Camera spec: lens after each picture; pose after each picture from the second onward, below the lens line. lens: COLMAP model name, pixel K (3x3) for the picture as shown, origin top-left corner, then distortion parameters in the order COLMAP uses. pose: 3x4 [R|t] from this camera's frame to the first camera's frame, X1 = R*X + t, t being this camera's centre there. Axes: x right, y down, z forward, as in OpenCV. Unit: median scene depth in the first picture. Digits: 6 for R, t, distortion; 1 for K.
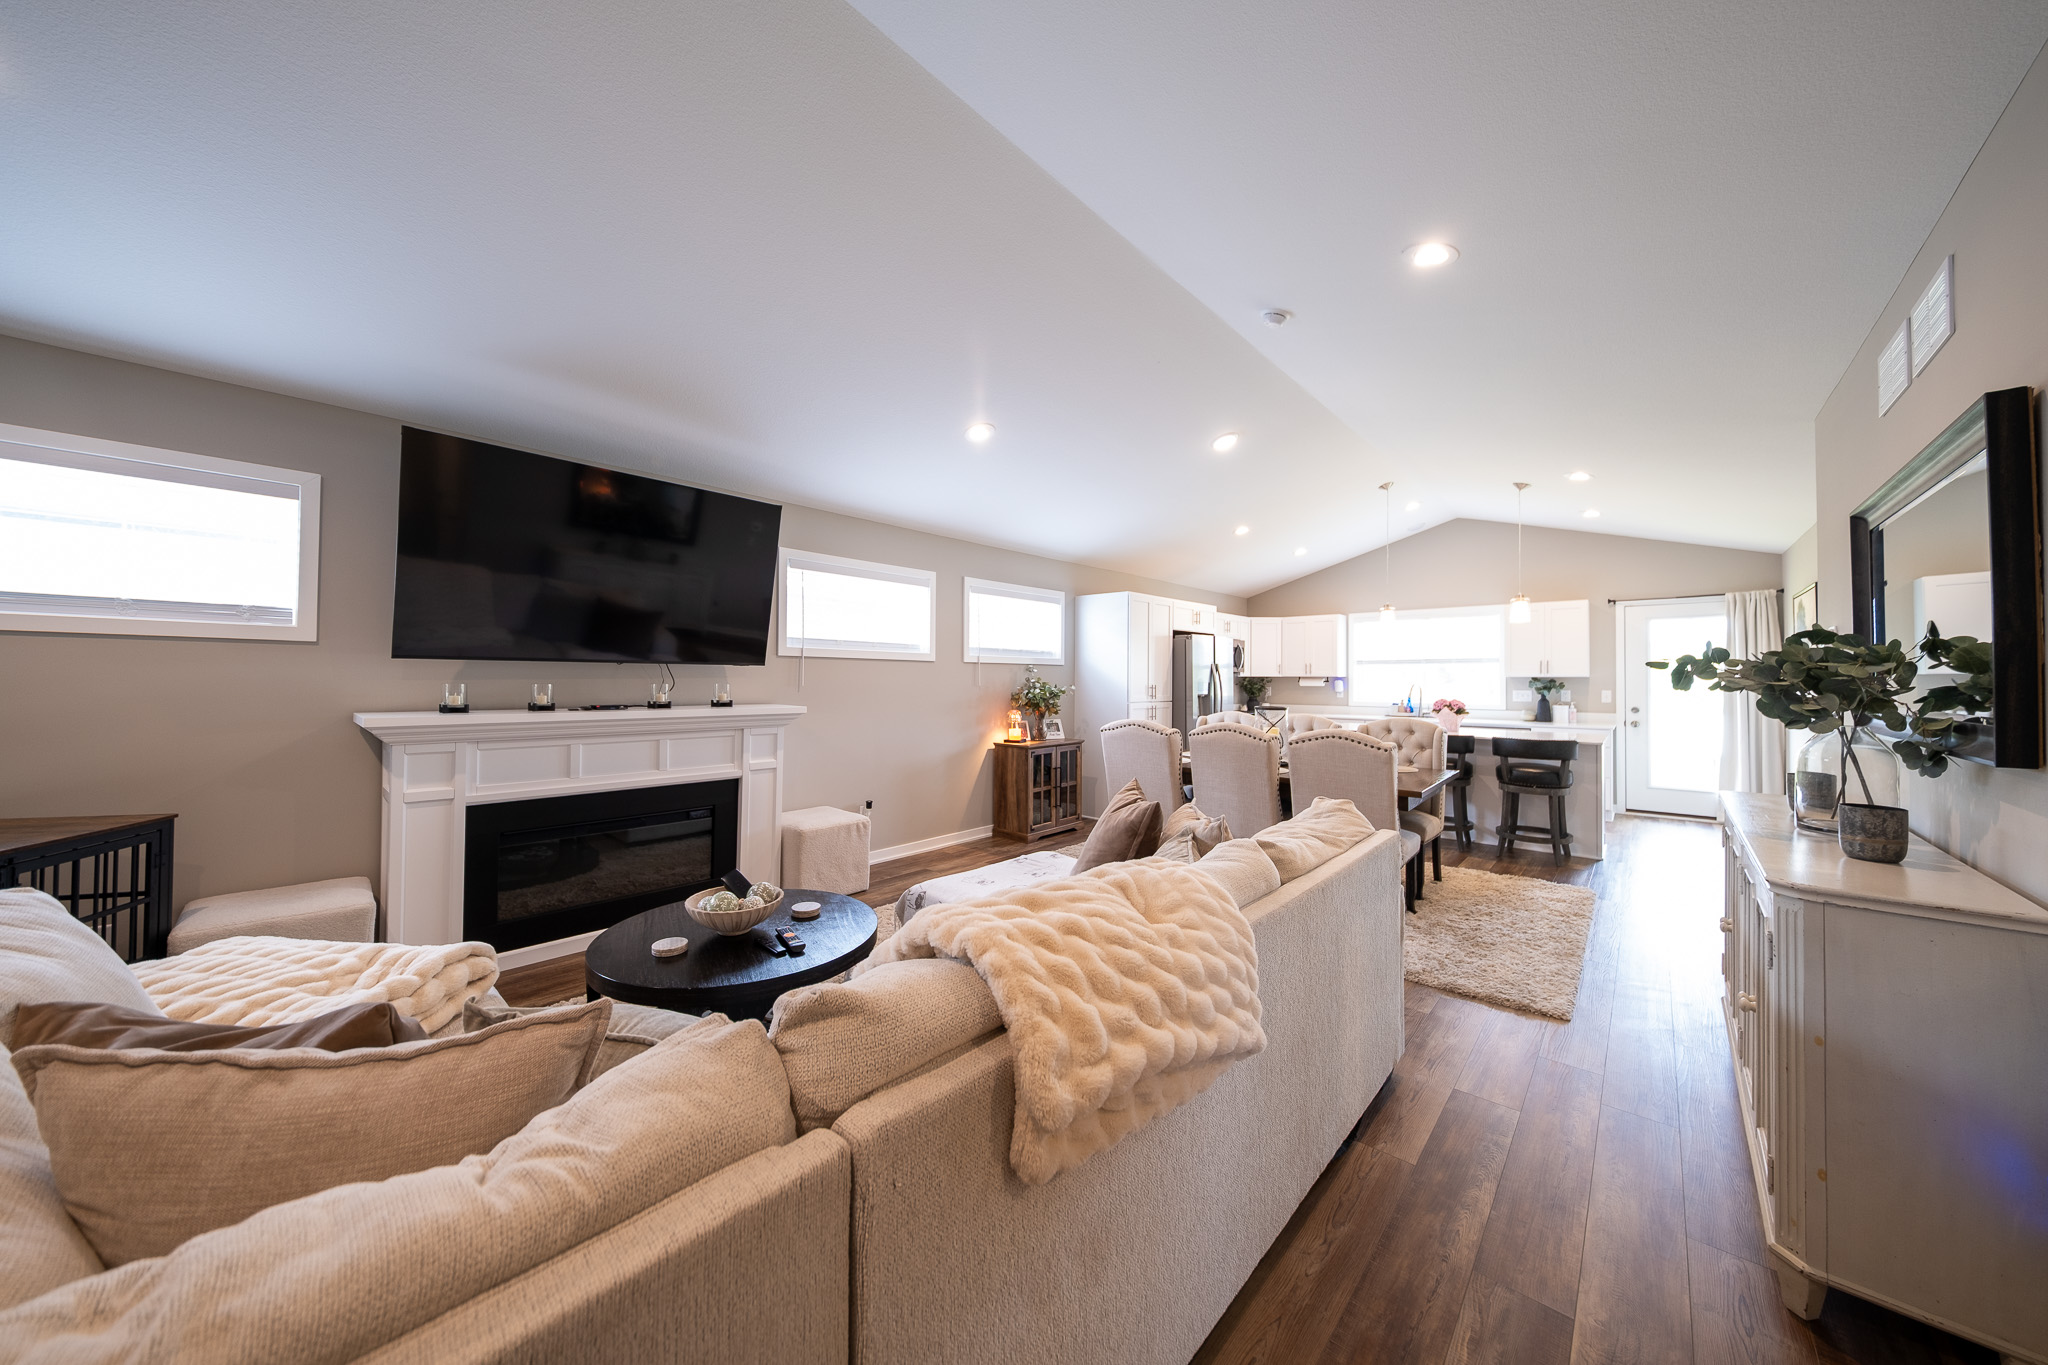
lens RADIAL K [[704.9, 0, 1018.5], [0, 704.9, 678.2], [0, 0, 1]] dist [0.020756, -0.000617]
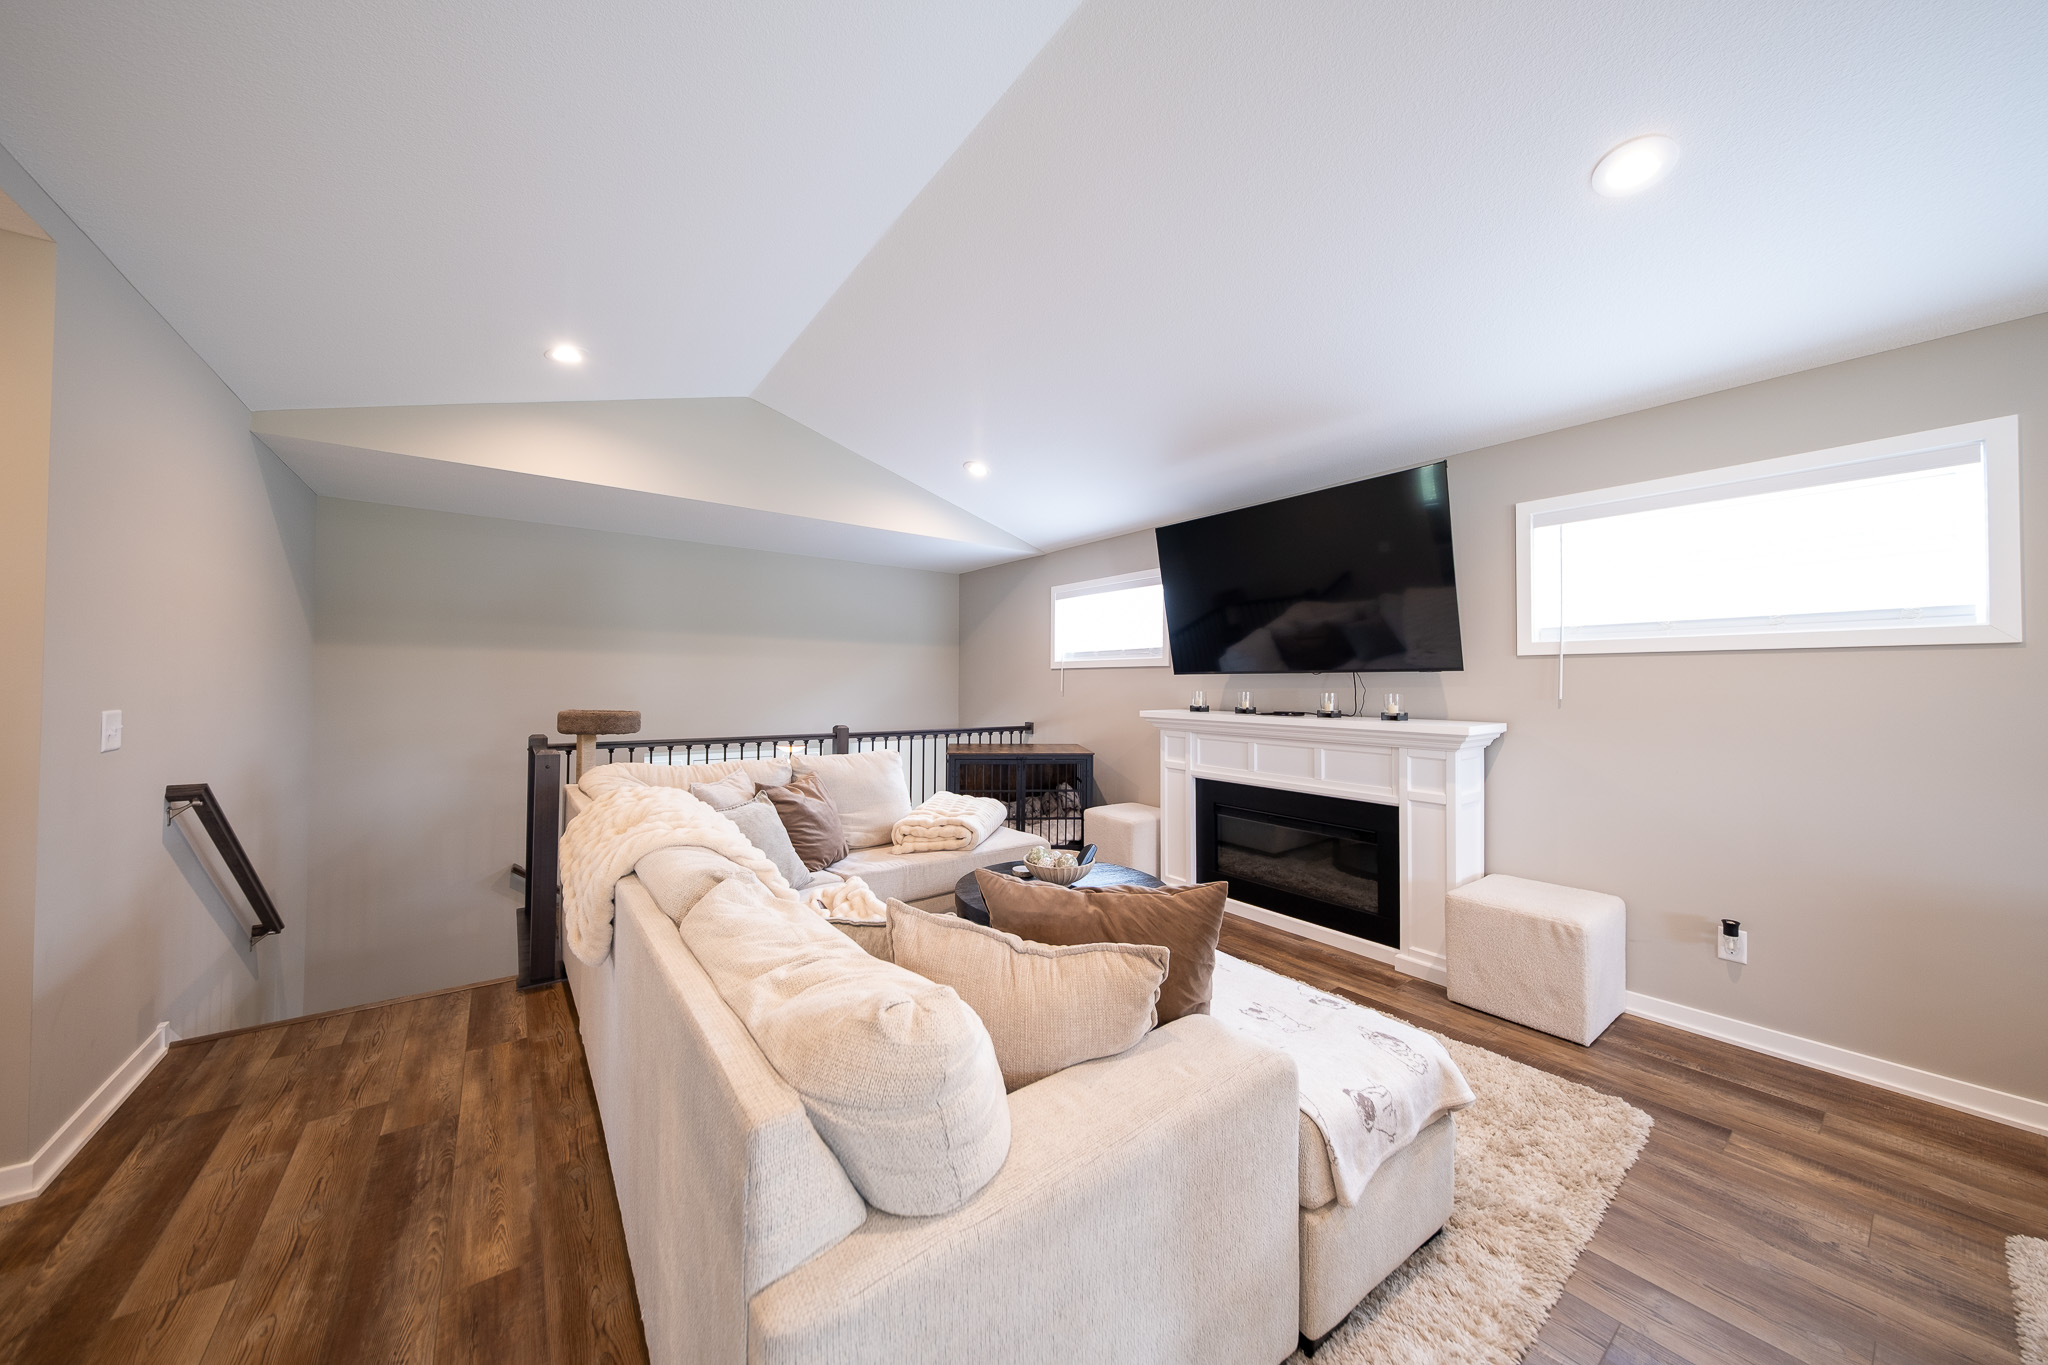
lens RADIAL K [[704.9, 0, 1019.3], [0, 704.9, 676.3], [0, 0, 1]] dist [0.020756, -0.000617]
pose [[-0.200301, -0.006783, -0.979711, 0.378041], [0.007925, 0.999932, -0.008543, -0.007140], [0.979702, -0.009475, -0.200234, 0.528361]]
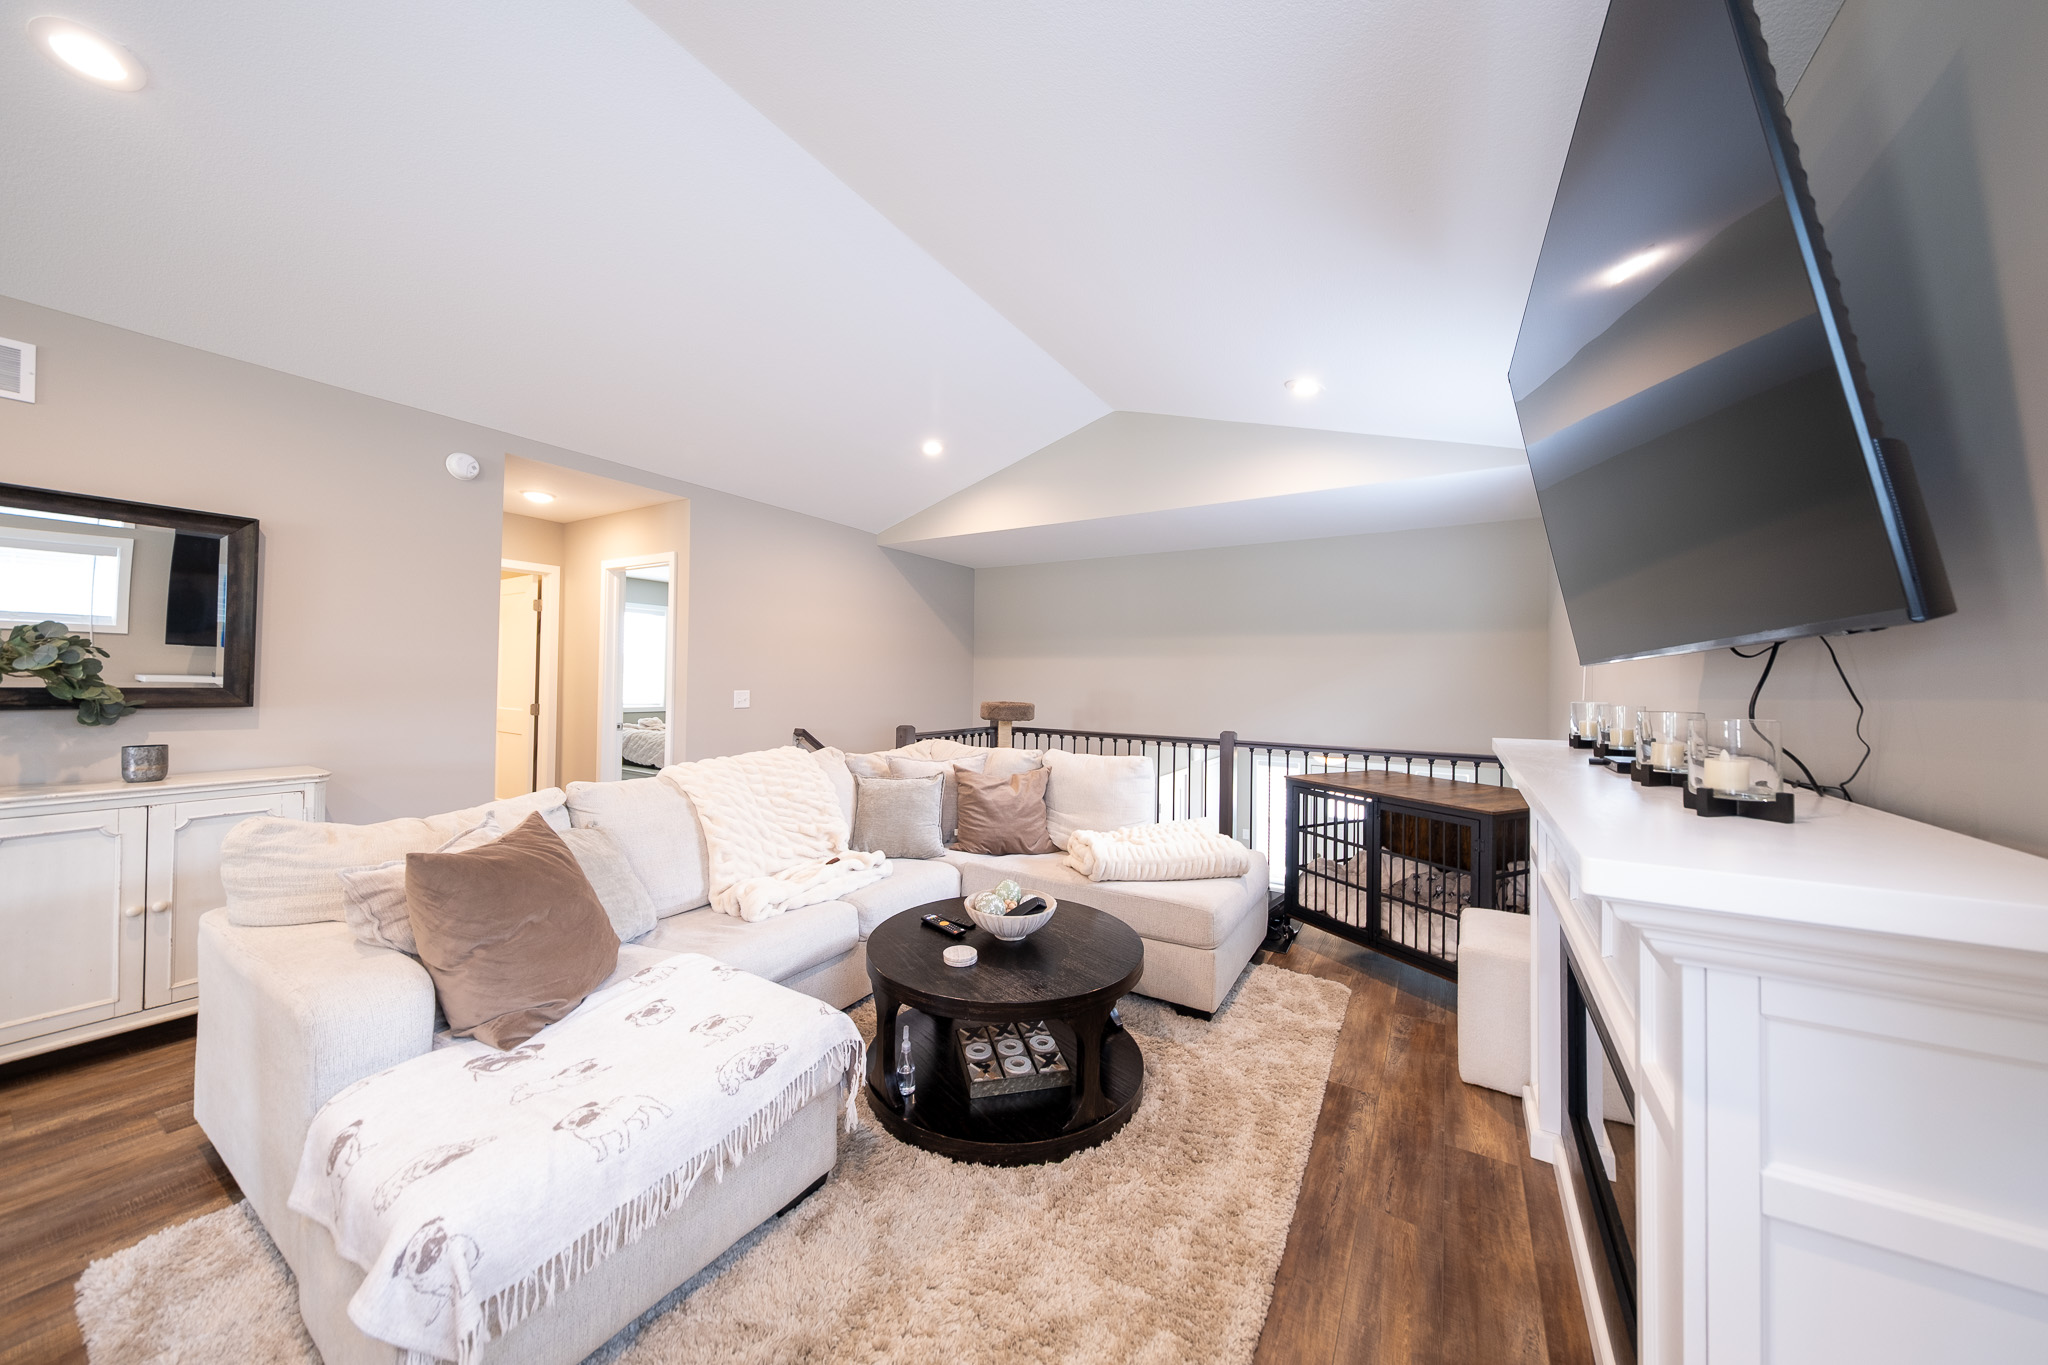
lens RADIAL K [[704.9, 0, 1009.0], [0, 704.9, 666.9], [0, 0, 1]] dist [0.020756, -0.000617]
pose [[-0.987127, -0.016246, -0.159109, -0.059690], [-0.010991, 0.999367, -0.033849, 0.002868], [0.159558, -0.031665, -0.986681, 0.850697]]
